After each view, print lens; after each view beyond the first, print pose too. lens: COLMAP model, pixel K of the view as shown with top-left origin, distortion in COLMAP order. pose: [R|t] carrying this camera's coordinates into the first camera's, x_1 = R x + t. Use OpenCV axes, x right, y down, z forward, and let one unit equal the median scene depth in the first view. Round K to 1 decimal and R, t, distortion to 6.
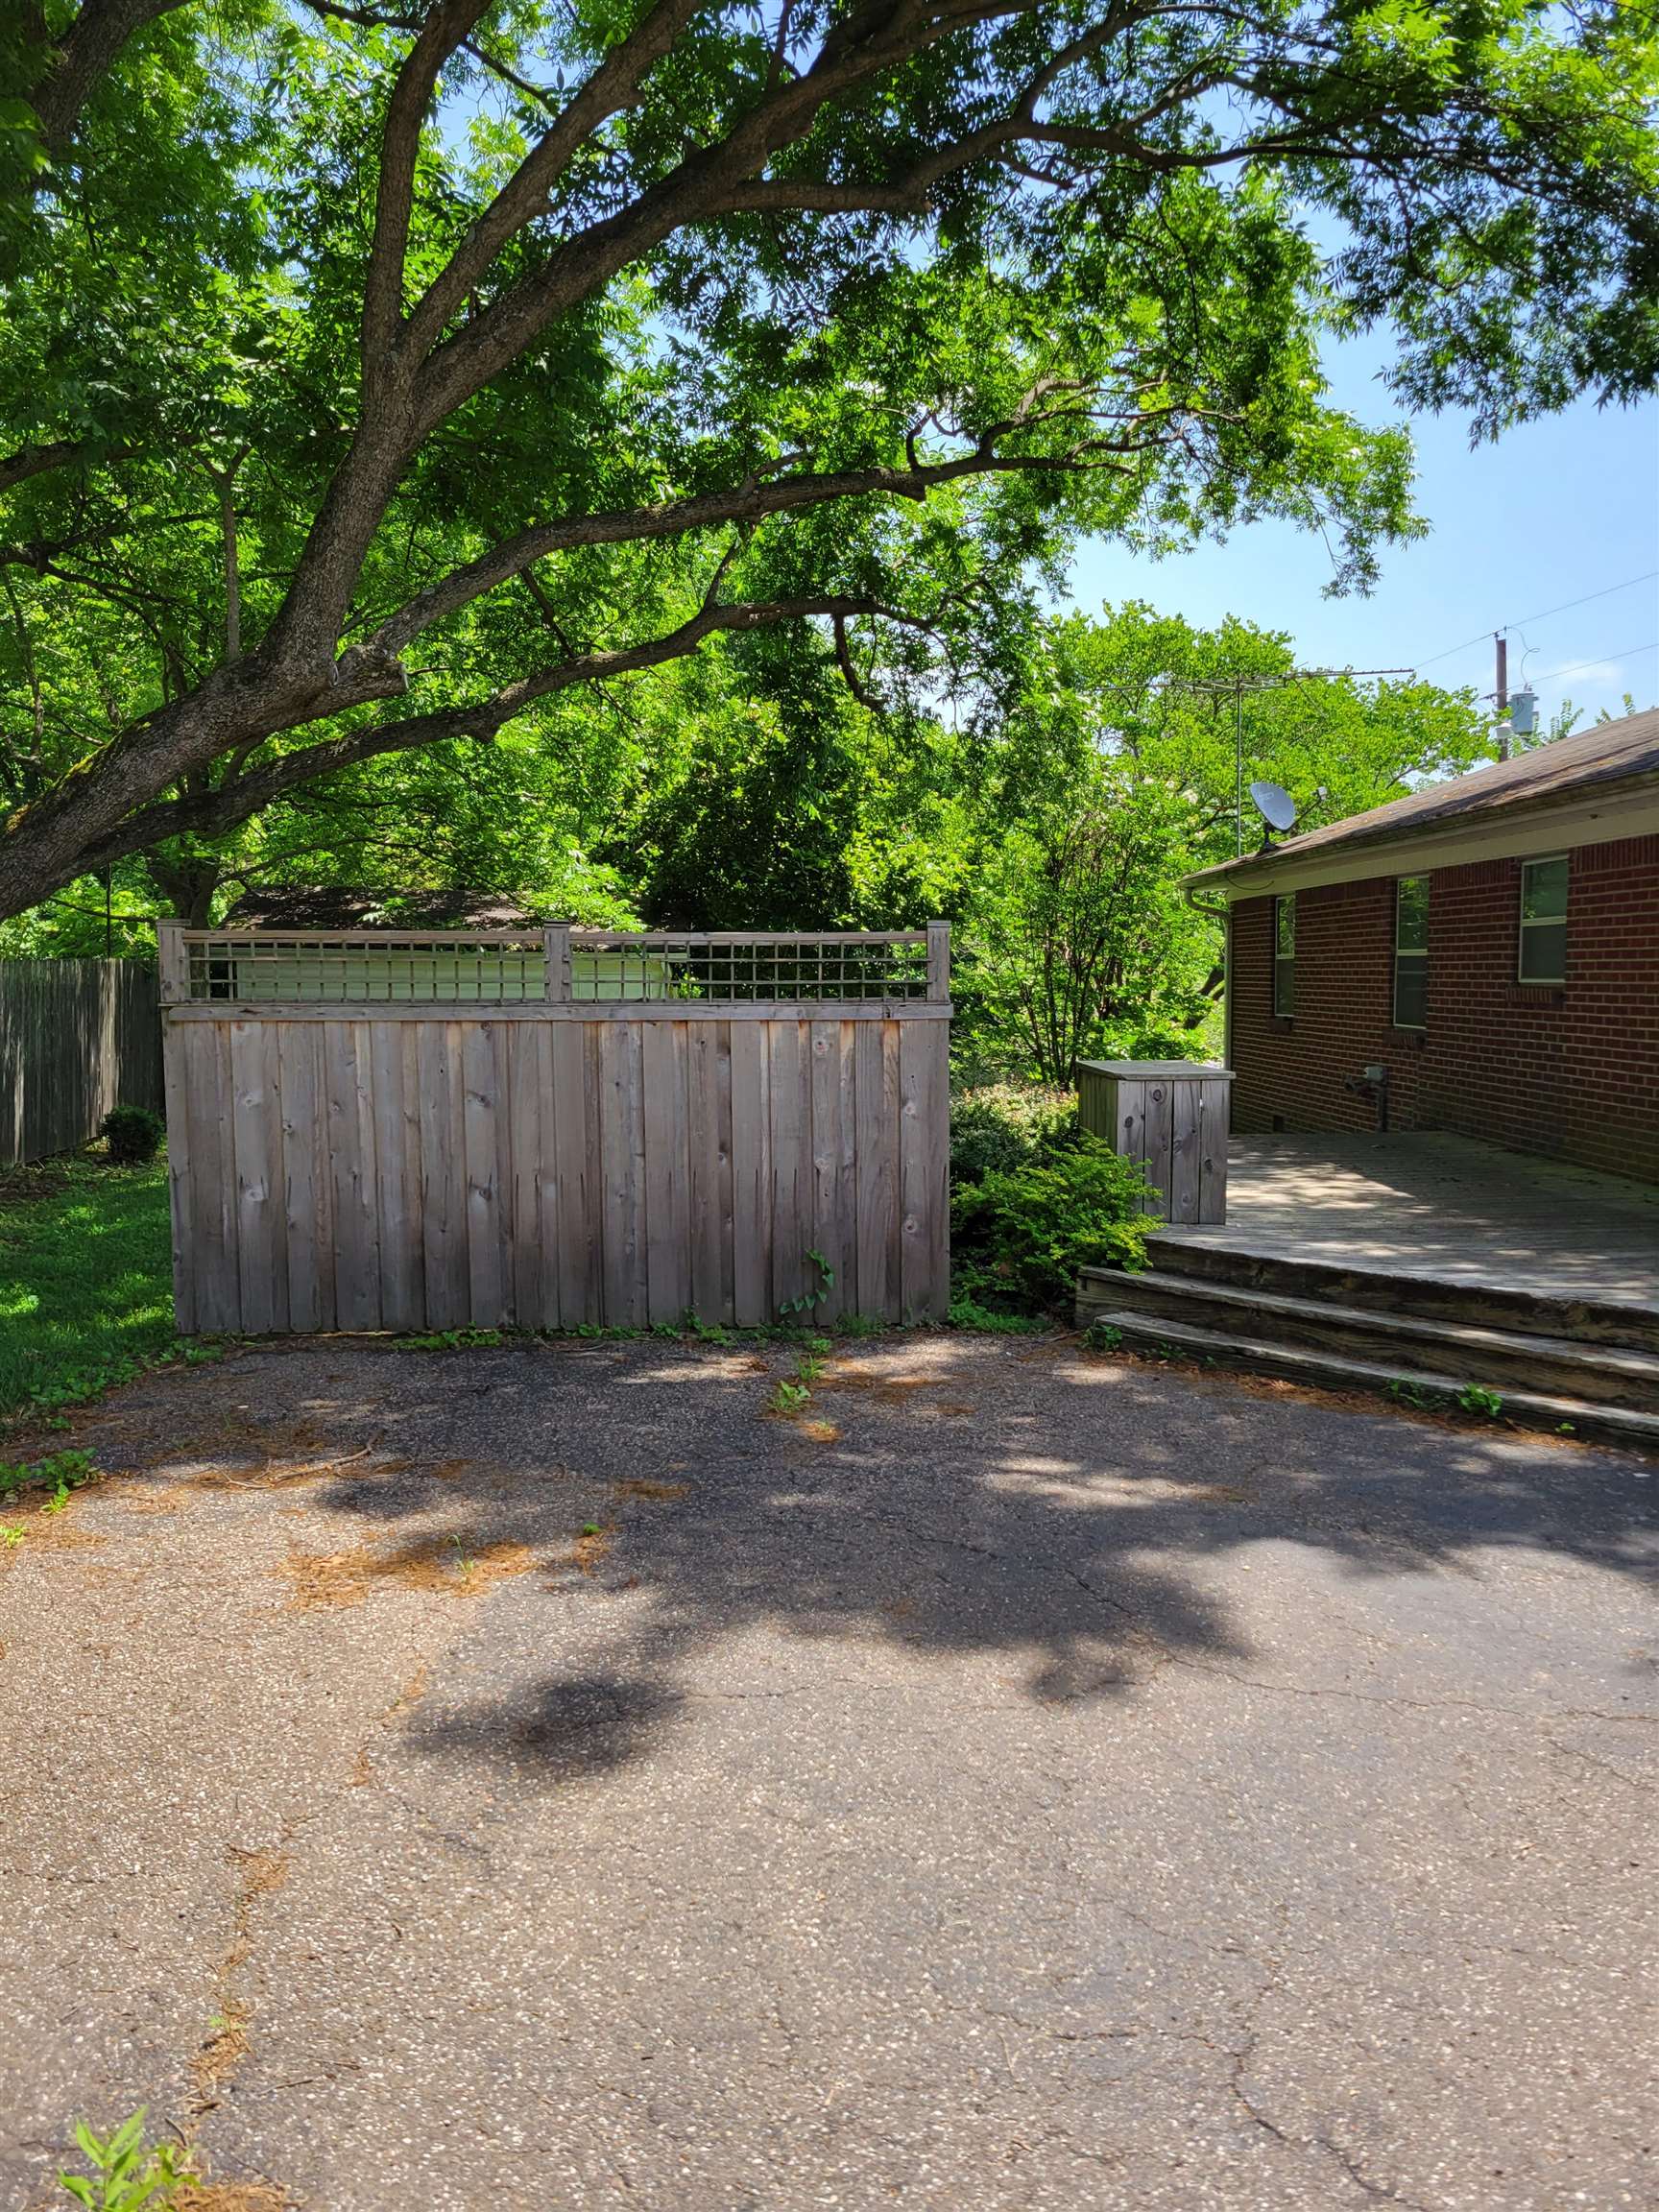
lens RADIAL K [[1658.9, 0, 816.6], [0, 1658.9, 1115.9], [0, 0, 1]] dist [0.061136, -0.051741]
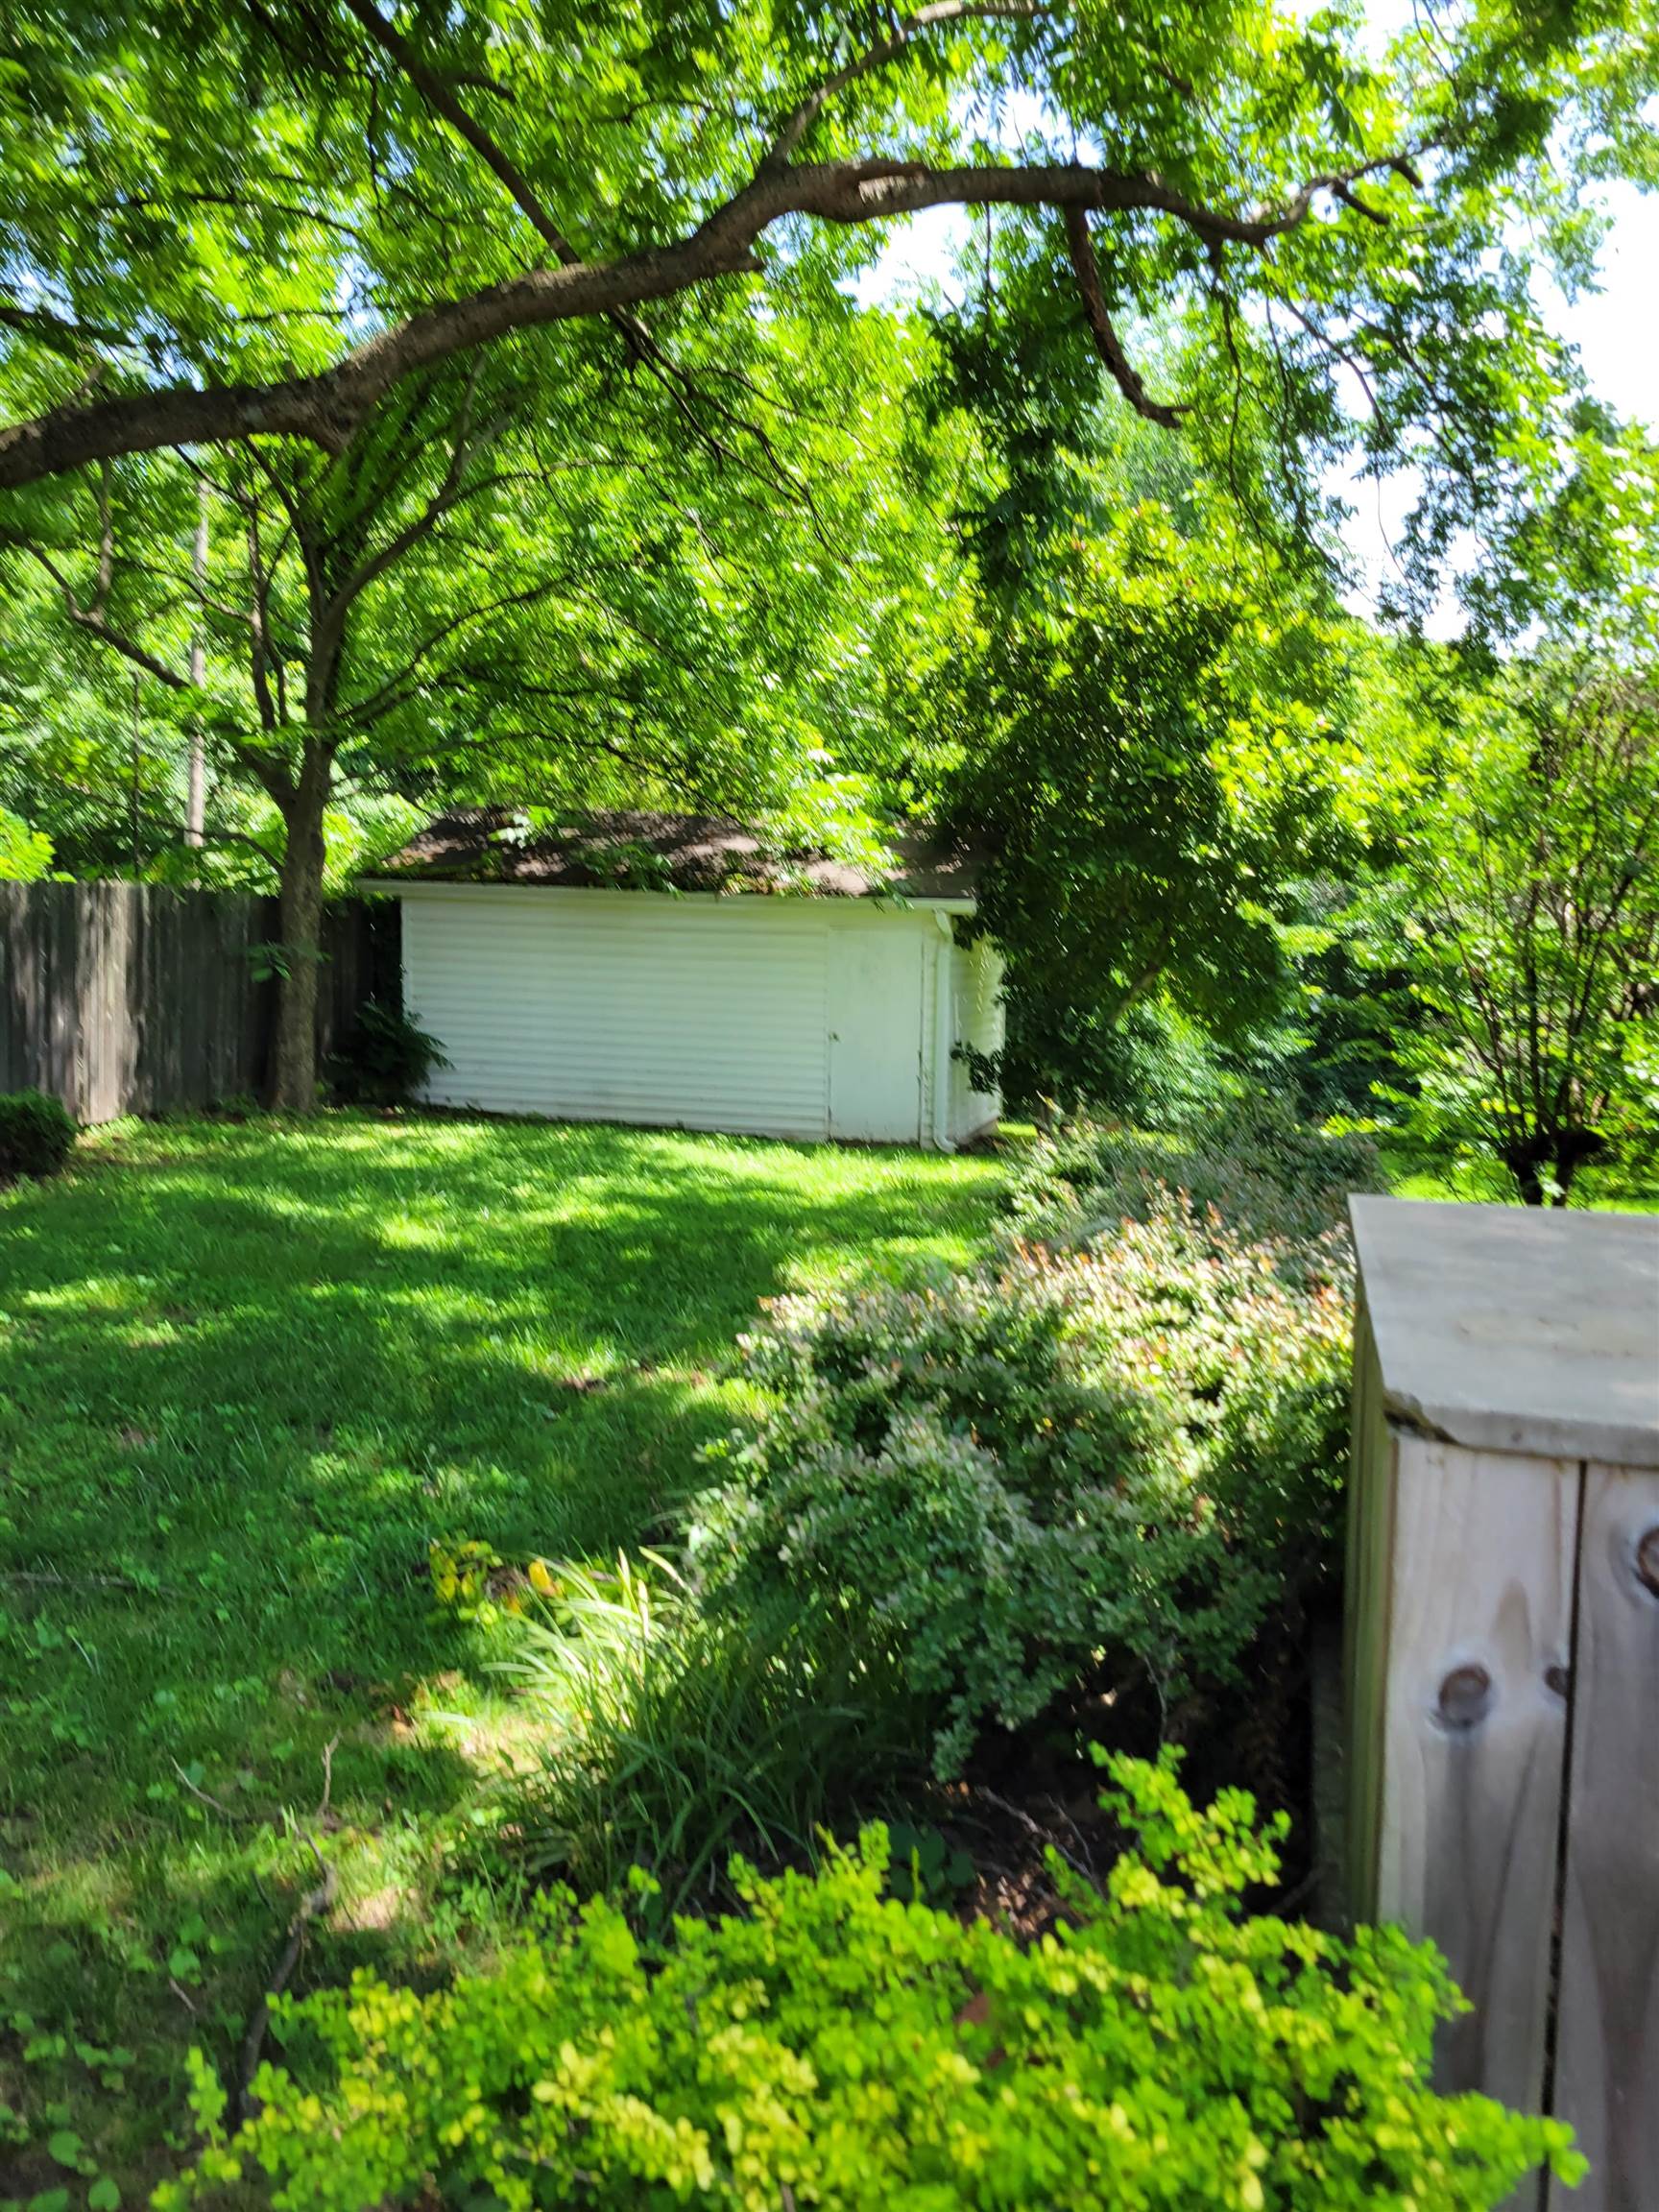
lens RADIAL K [[1658.9, 0, 847.0], [0, 1658.9, 1087.5], [0, 0, 1]] dist [0.061136, -0.051741]
pose [[0.959233, 0.046449, -0.278775, 0.075279], [-0.047766, 0.998856, 0.002069, -0.022121], [0.278552, 0.011331, 0.960354, 0.360307]]
